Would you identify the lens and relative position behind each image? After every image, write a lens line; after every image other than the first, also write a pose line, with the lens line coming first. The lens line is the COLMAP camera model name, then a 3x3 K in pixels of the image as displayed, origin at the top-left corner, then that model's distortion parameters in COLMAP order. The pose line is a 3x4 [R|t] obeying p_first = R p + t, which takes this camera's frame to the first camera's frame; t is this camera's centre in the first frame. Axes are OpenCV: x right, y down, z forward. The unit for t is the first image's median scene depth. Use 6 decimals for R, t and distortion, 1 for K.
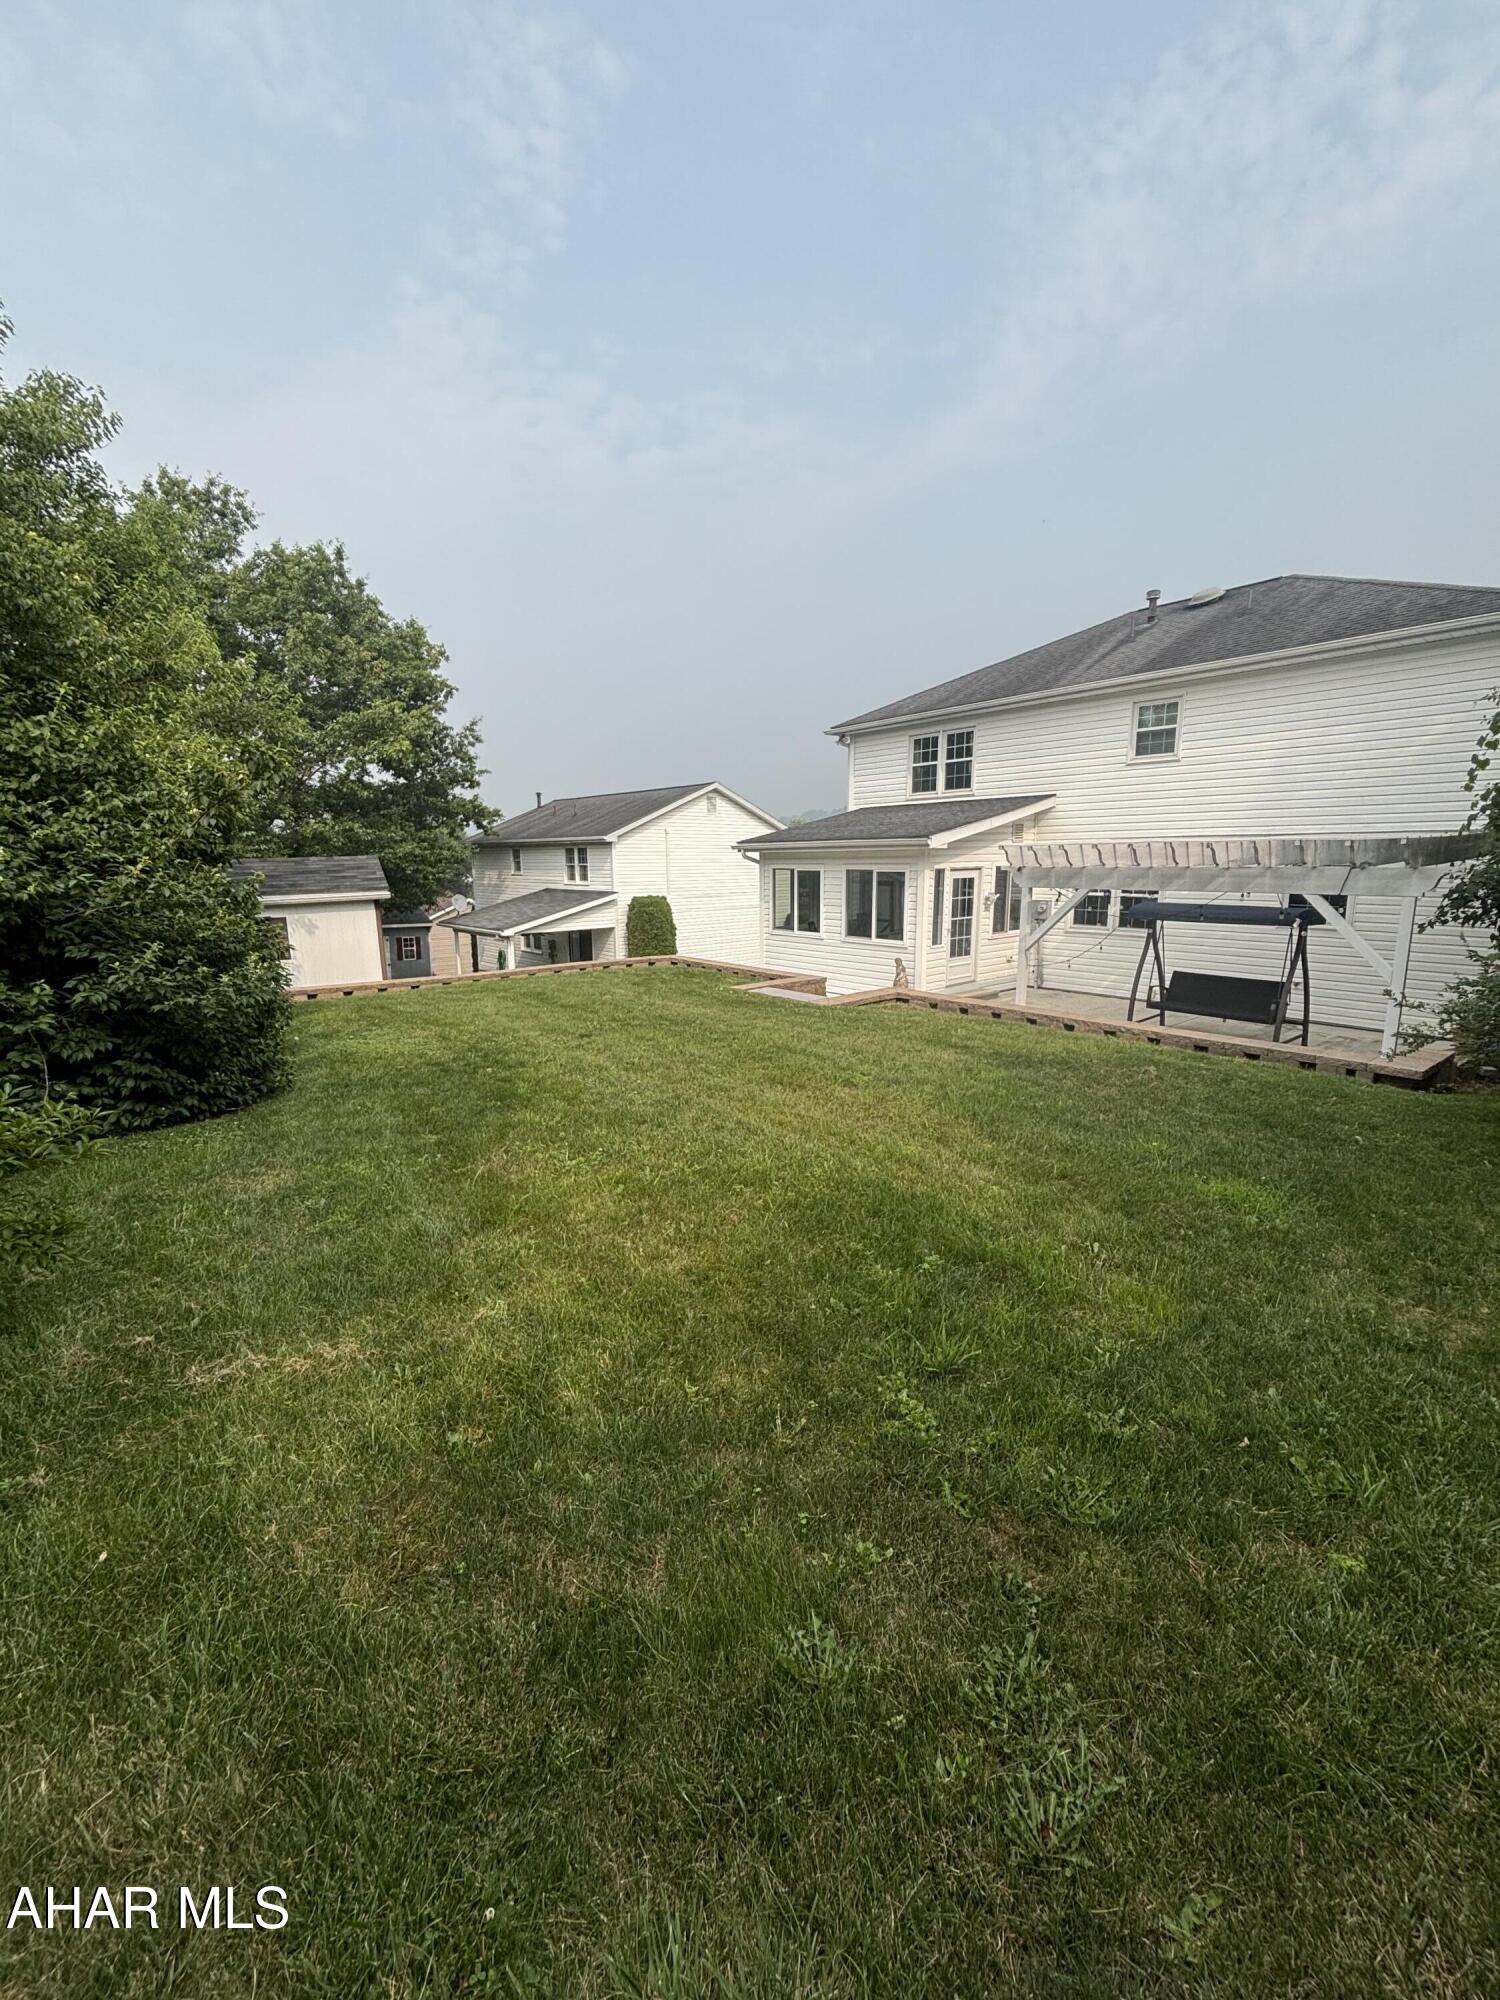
lens RADIAL K [[817.4, 0, 759.8], [0, 817.4, 996.2], [0, 0, 1]] dist [-0.014786, 0.006712]
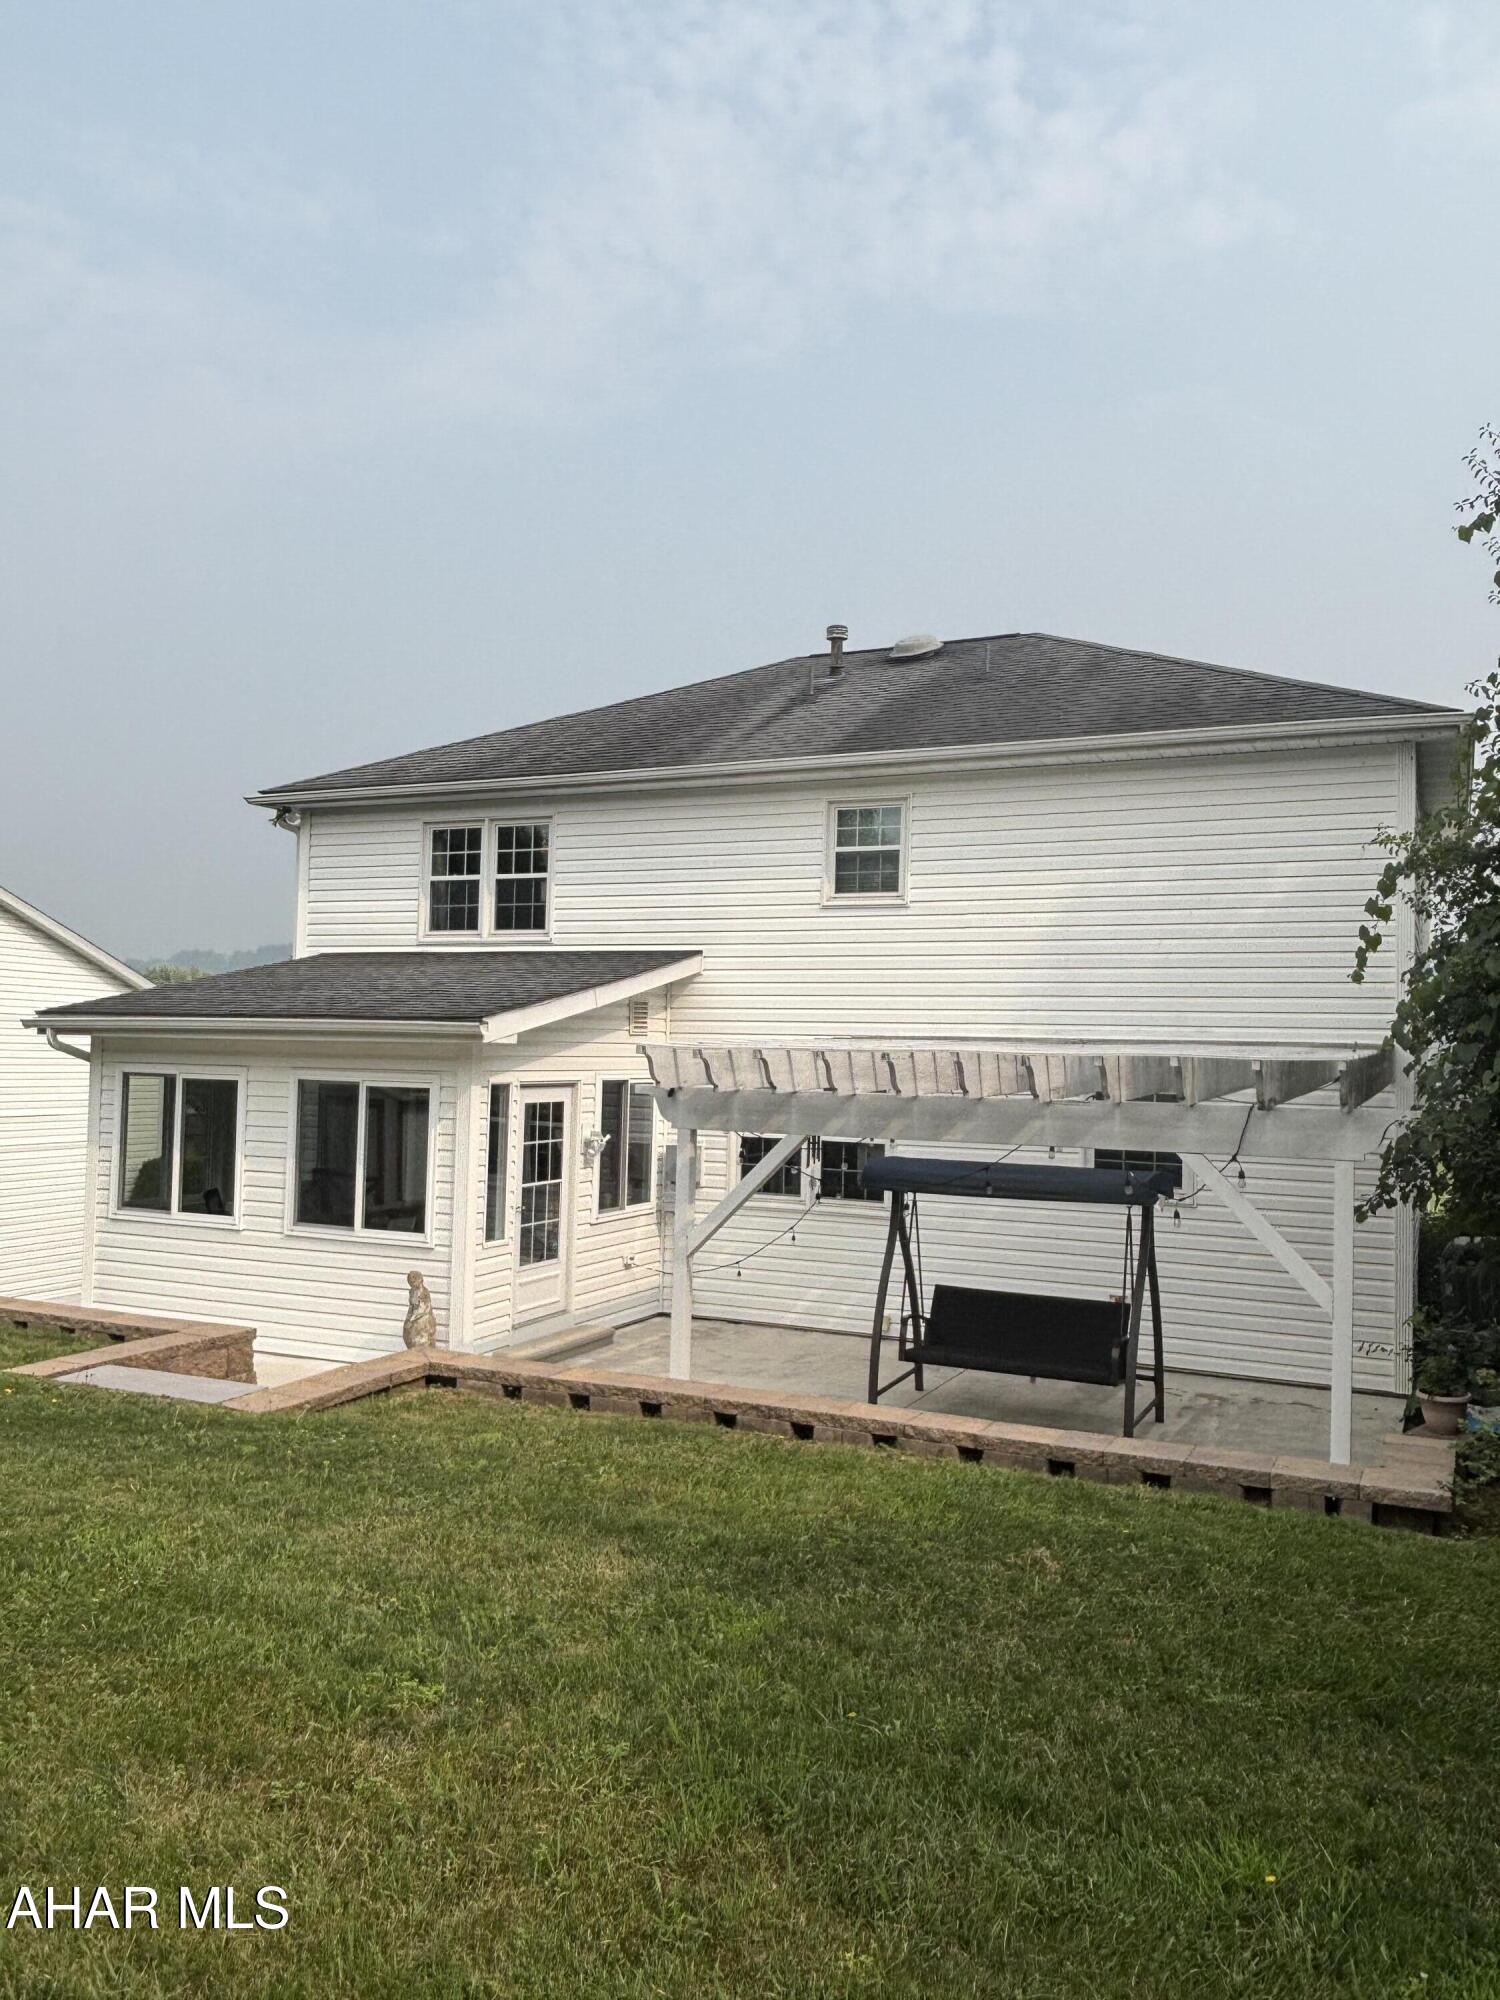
lens RADIAL K [[1478.3, 0, 744.3], [0, 1478.3, 1004.8], [0, 0, 1]] dist [0.121138, -0.175031]
pose [[0.912763, 0.045032, 0.406001, -0.010845], [0.035320, 0.981482, -0.188268, -0.027744], [-0.406961, 0.186184, 0.894270, 0.123330]]
